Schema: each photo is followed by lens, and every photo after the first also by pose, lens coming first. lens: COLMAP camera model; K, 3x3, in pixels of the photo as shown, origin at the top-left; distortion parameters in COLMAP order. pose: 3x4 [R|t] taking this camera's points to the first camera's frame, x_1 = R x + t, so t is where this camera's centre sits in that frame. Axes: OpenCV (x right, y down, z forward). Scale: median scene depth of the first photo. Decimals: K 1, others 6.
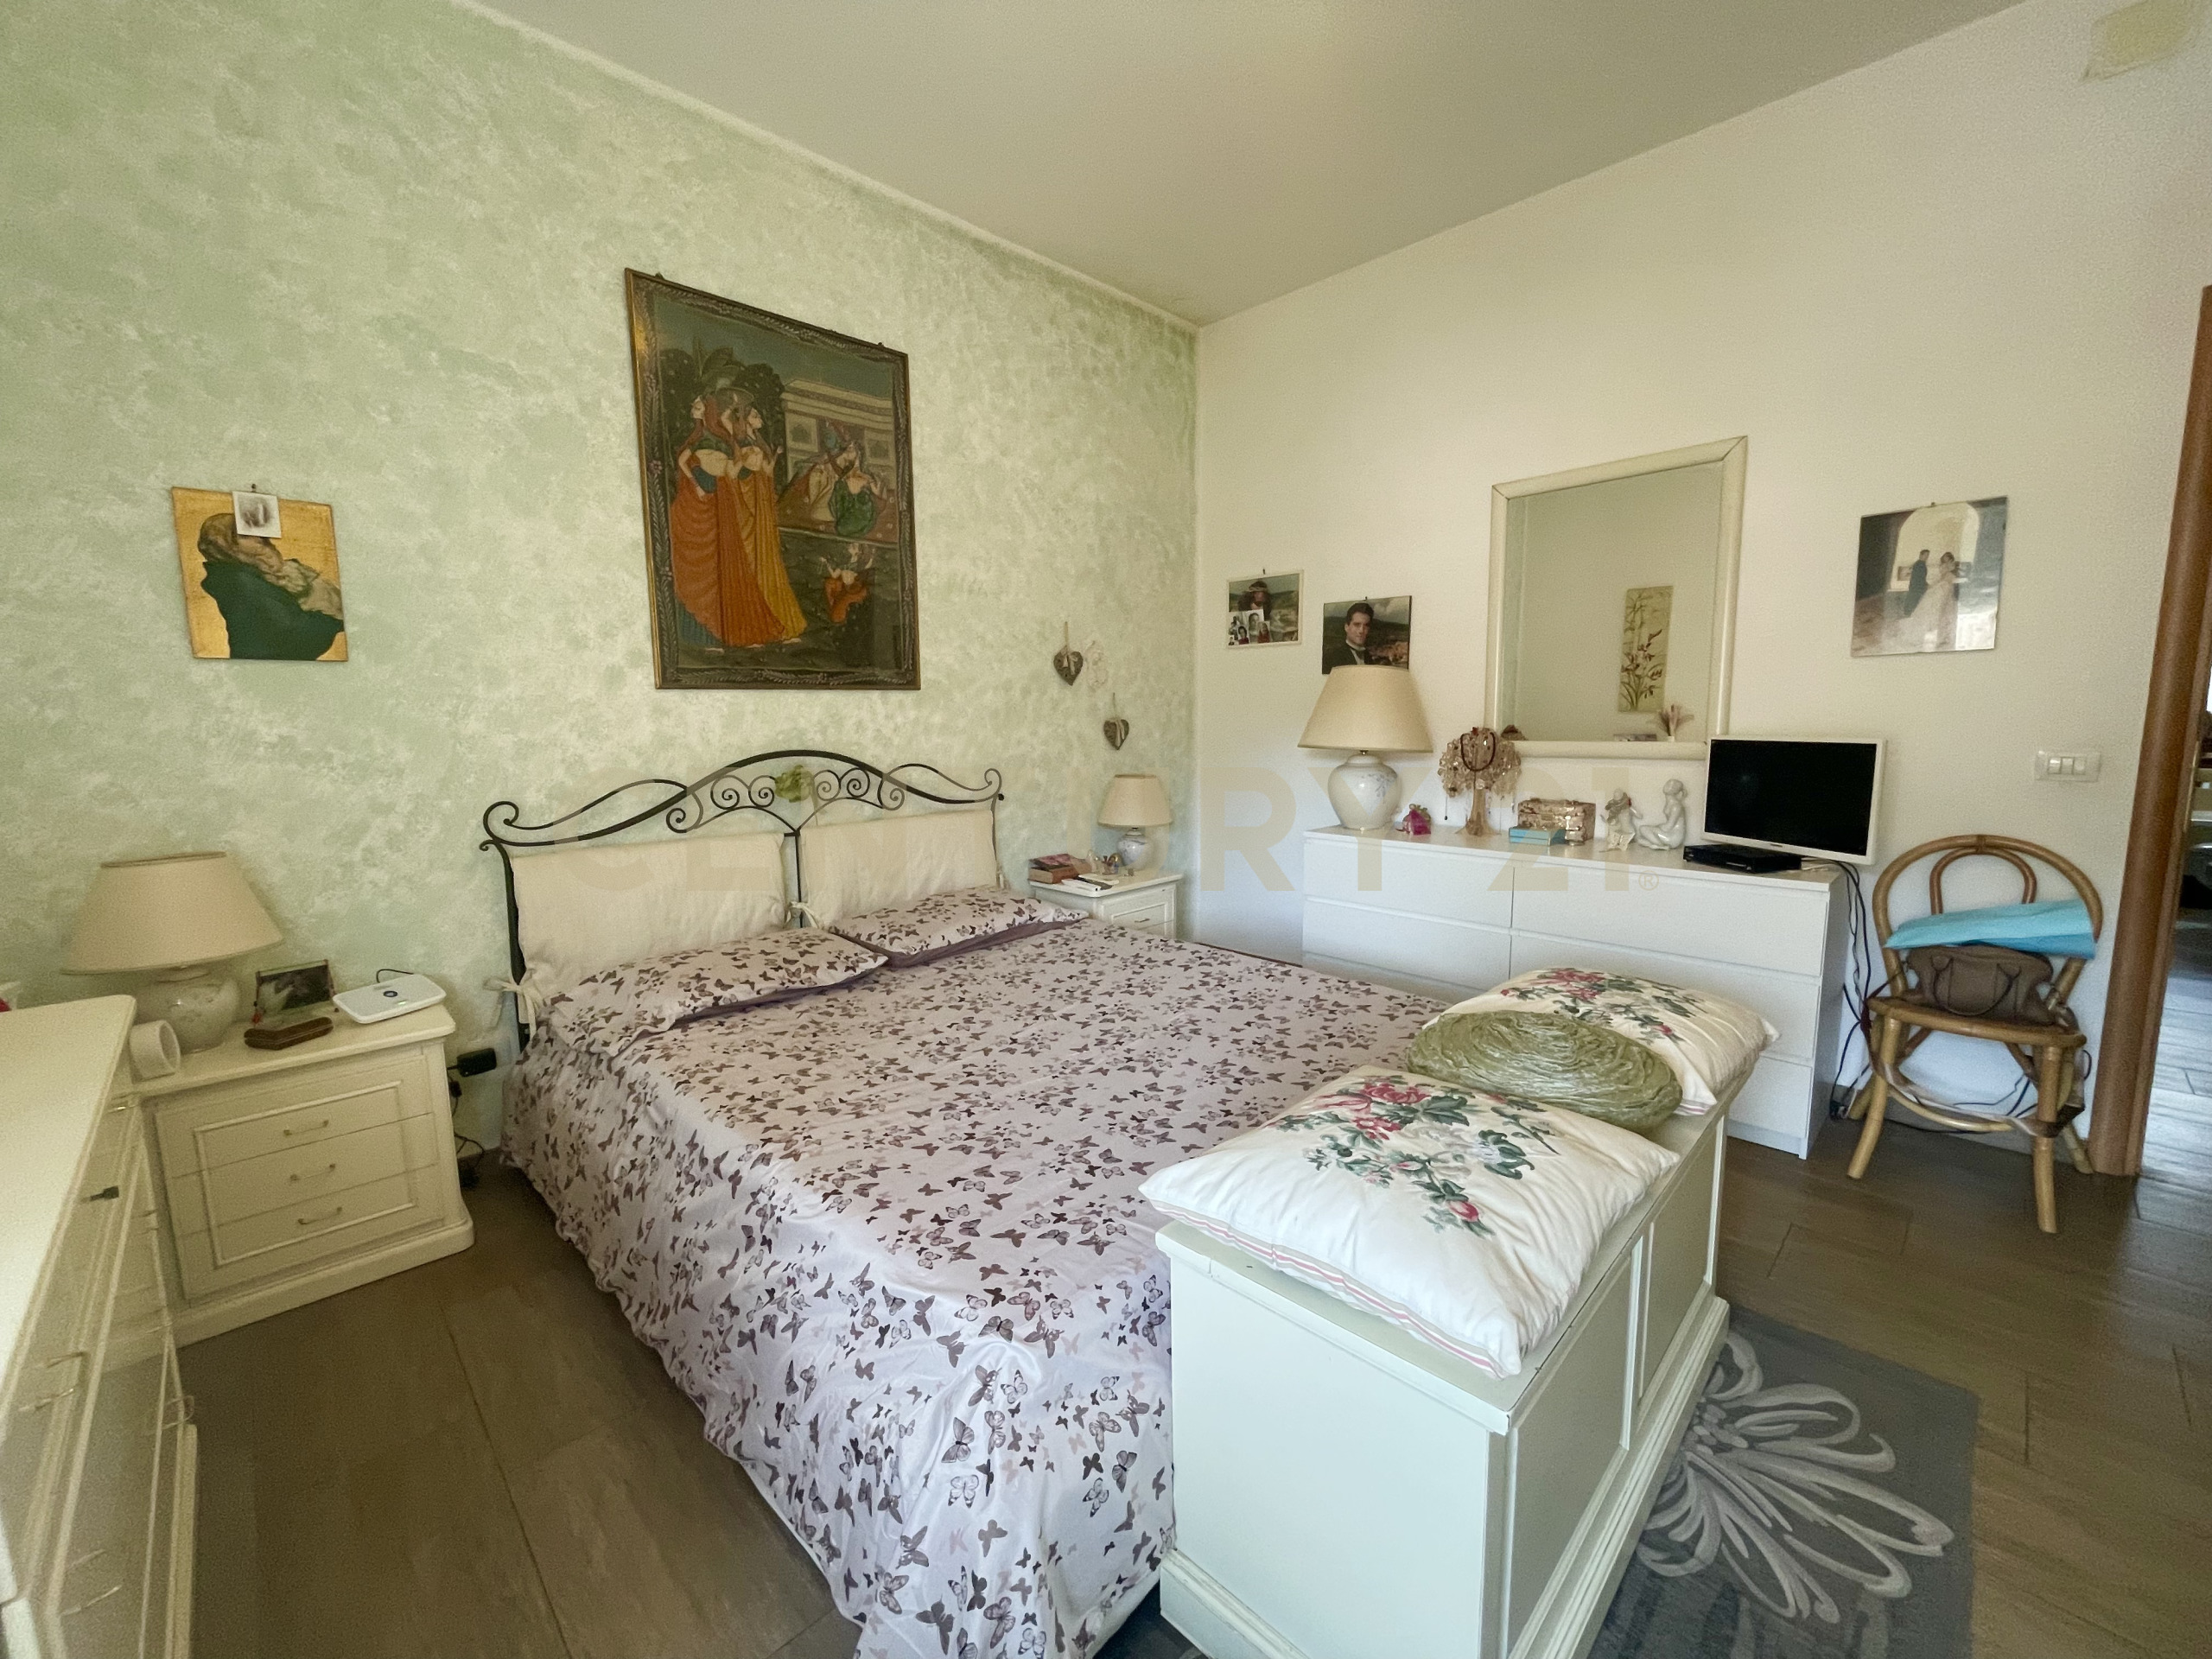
lens RADIAL K [[897.3, 0, 1106.2], [0, 897.3, 827.1], [0, 0, 1]] dist [0.001122, -0.000617]
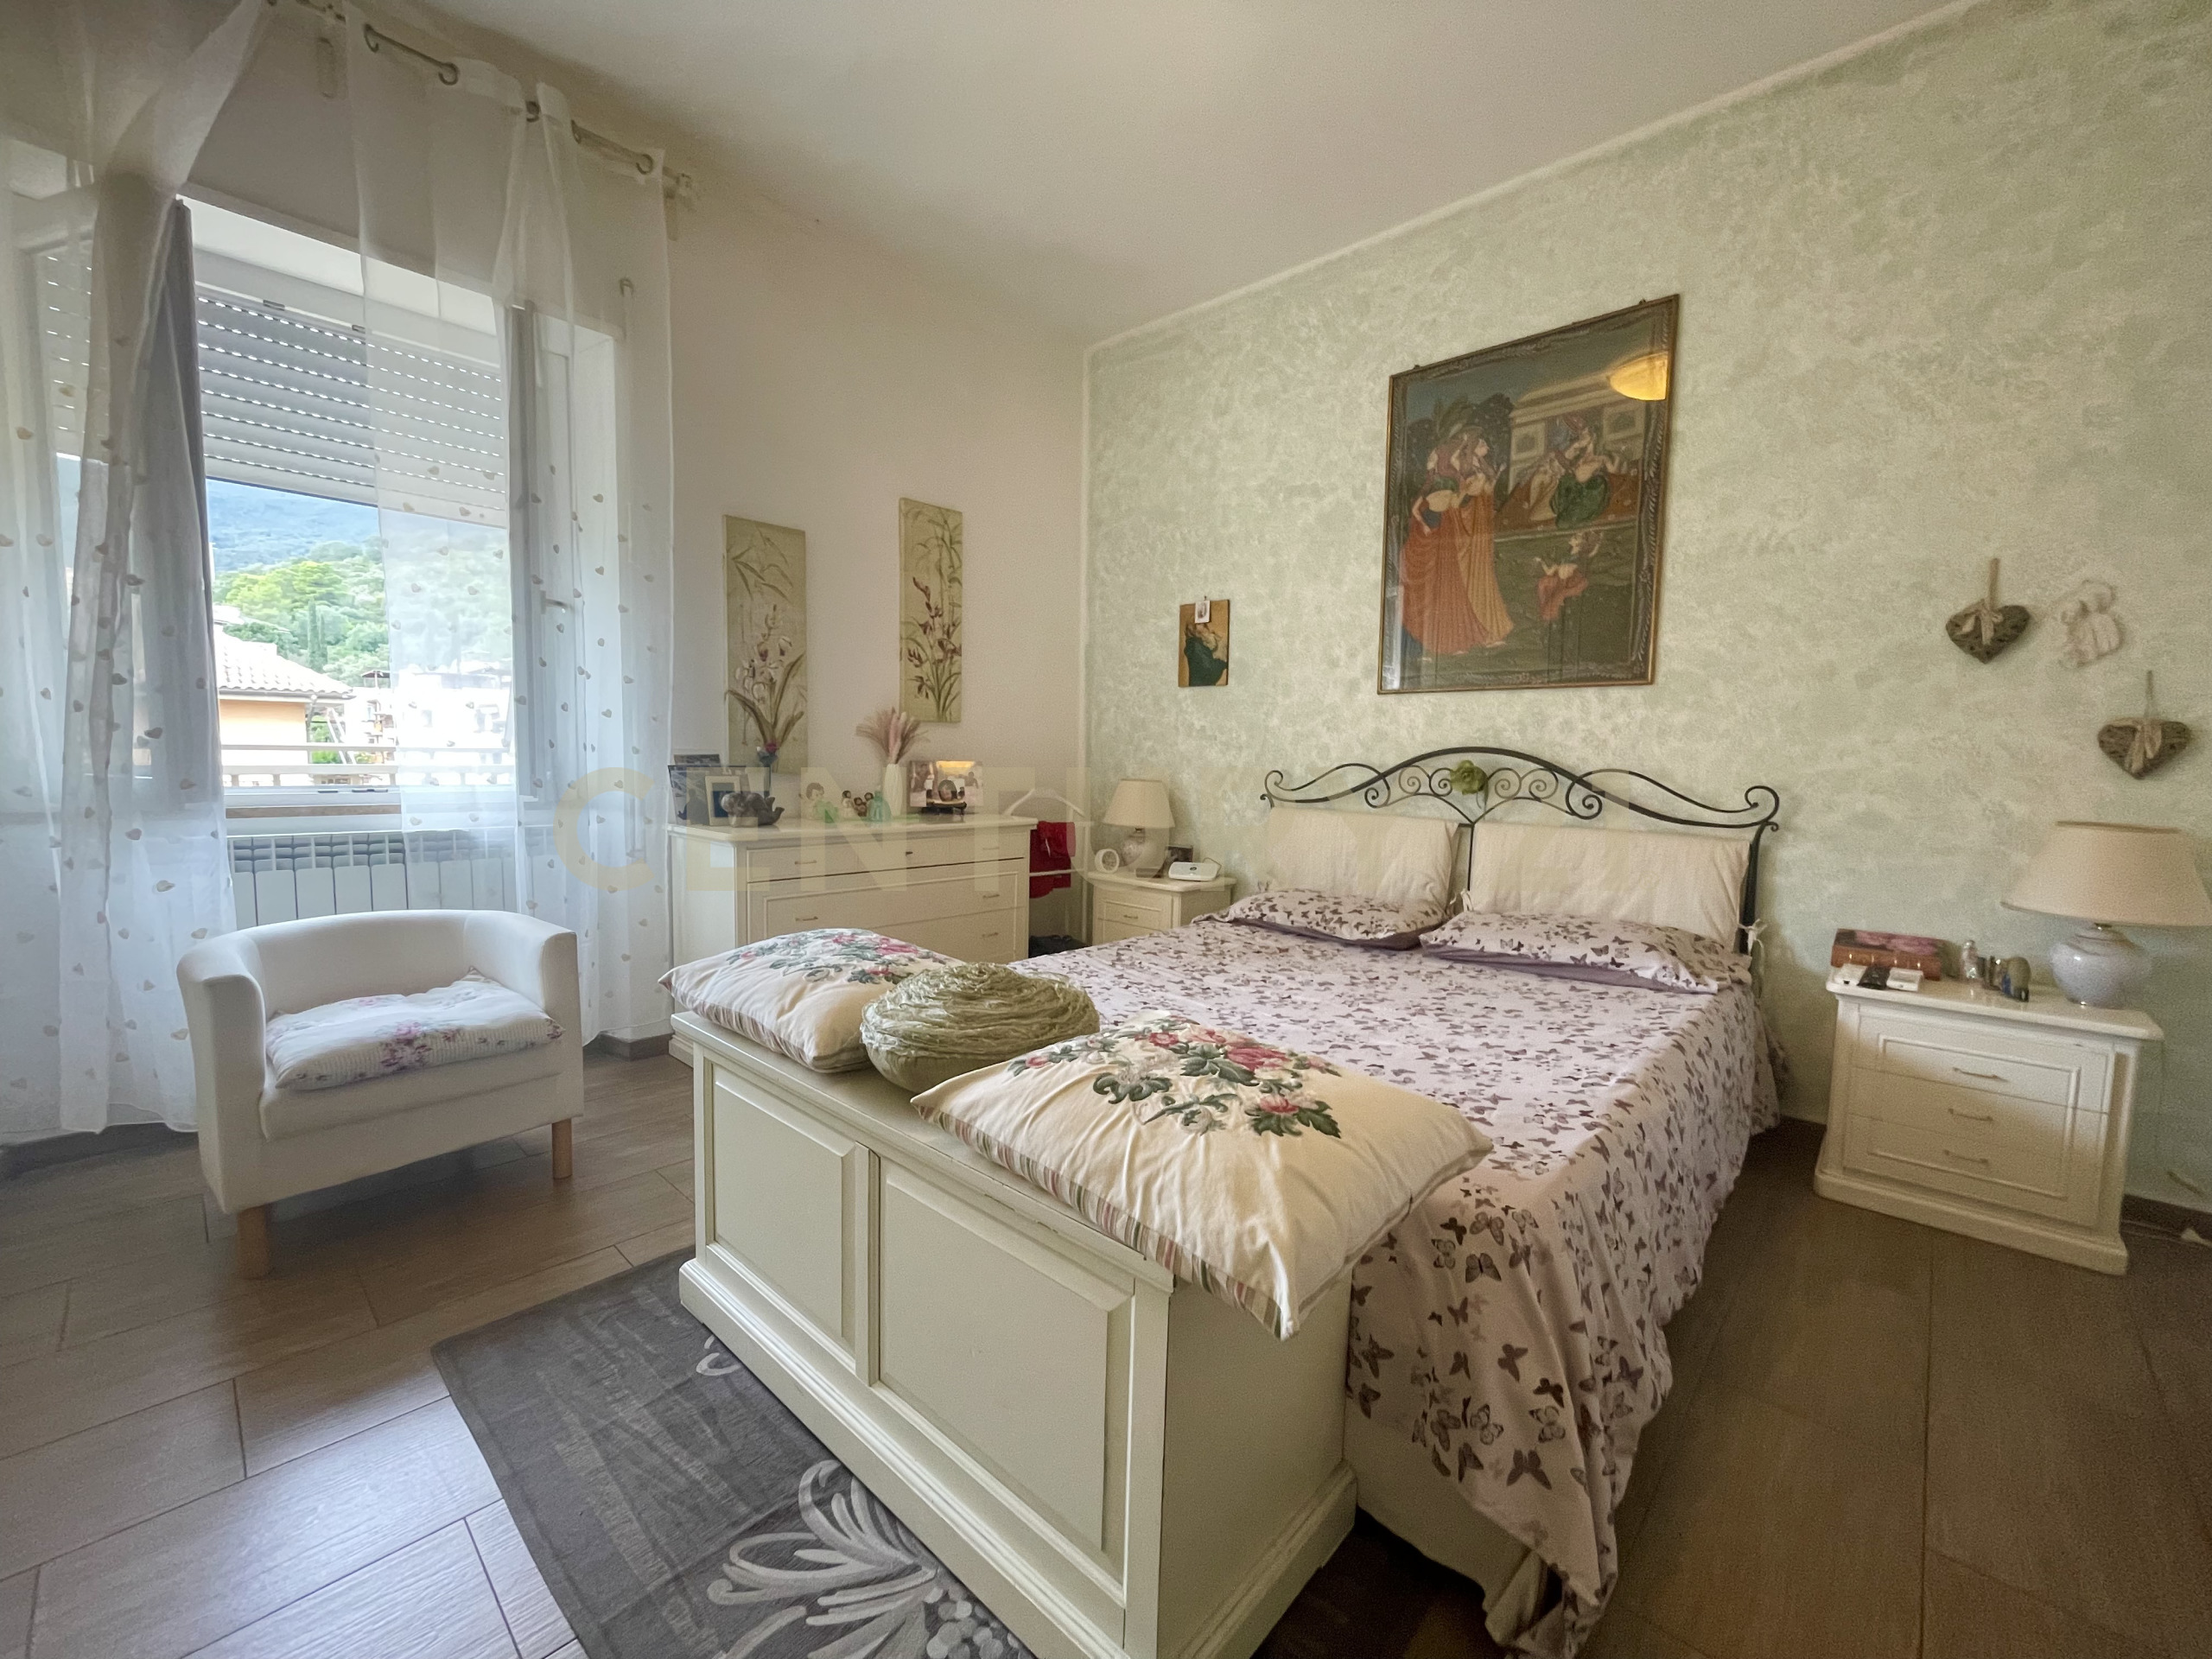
lens RADIAL K [[897.3, 0, 1106.3], [0, 897.3, 830.4], [0, 0, 1]] dist [0.001122, -0.000617]
pose [[0.041721, 0.098990, -0.994213, 0.722175], [-0.148858, 0.984590, 0.091785, -0.020784], [0.987978, 0.144168, 0.055814, 0.532748]]
